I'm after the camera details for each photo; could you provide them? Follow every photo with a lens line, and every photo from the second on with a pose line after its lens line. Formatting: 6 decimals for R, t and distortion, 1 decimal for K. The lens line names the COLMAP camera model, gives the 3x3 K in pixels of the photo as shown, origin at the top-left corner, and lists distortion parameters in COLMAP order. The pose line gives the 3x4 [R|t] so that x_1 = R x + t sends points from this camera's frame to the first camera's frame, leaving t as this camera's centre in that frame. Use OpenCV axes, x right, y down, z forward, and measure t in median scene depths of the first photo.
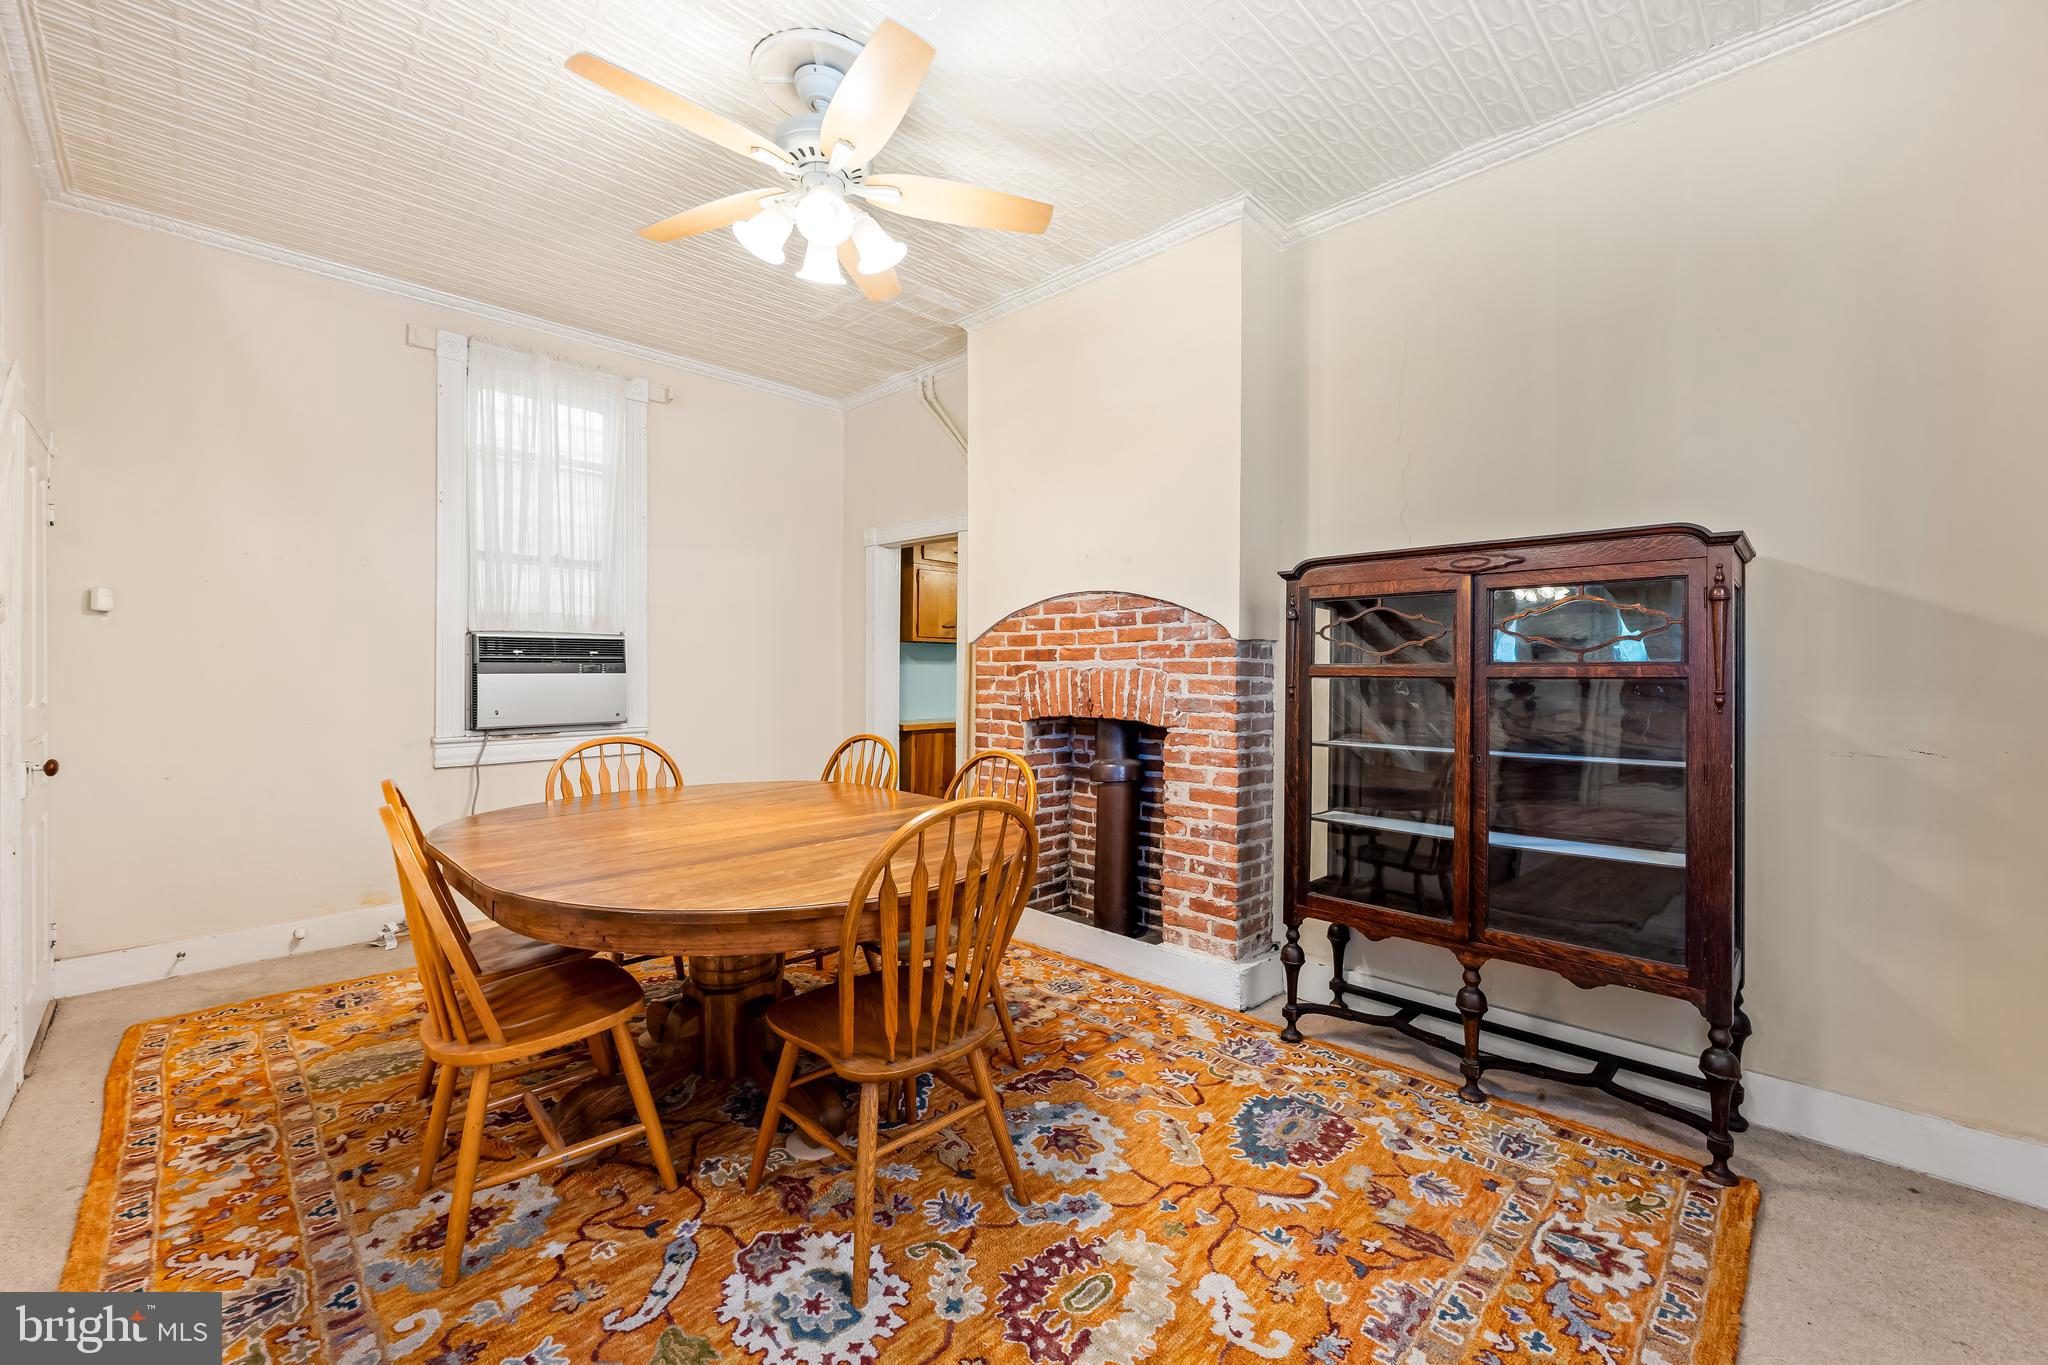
lens RADIAL K [[831.2, 0, 1023.0], [0, 831.2, 666.0], [0, 0, 1]] dist [0.000286, -0.000003]
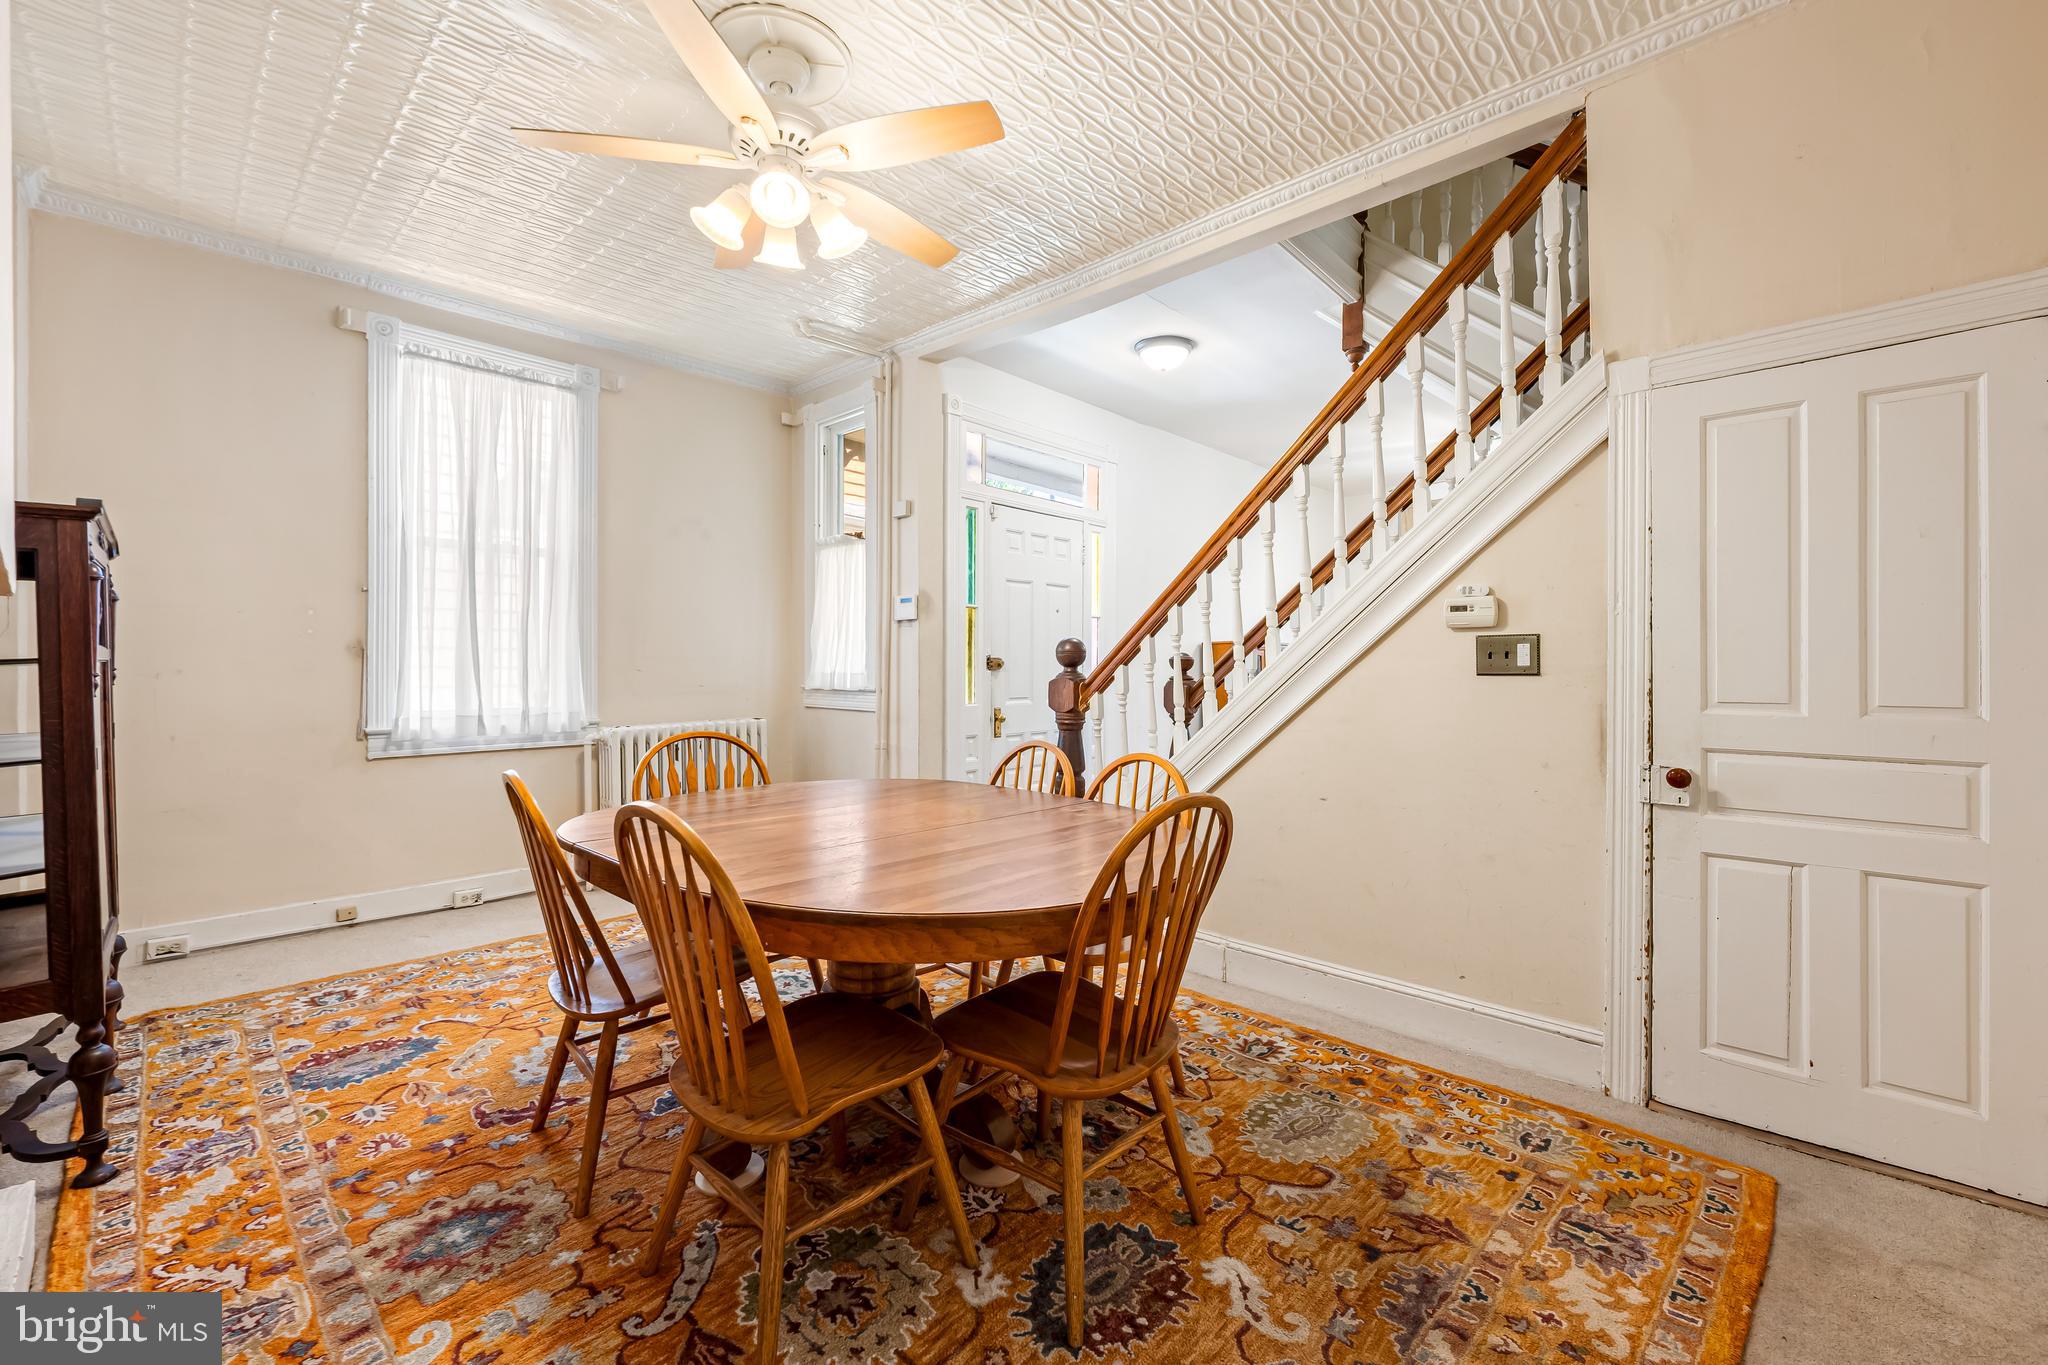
lens RADIAL K [[831.2, 0, 1023.0], [0, 831.2, 666.0], [0, 0, 1]] dist [0.000286, -0.000003]
pose [[-0.999713, -0.005446, -0.023348, -0.521379], [-0.005477, 0.999984, 0.001275, 0.011644], [0.023341, 0.001402, -0.999727, 2.042236]]
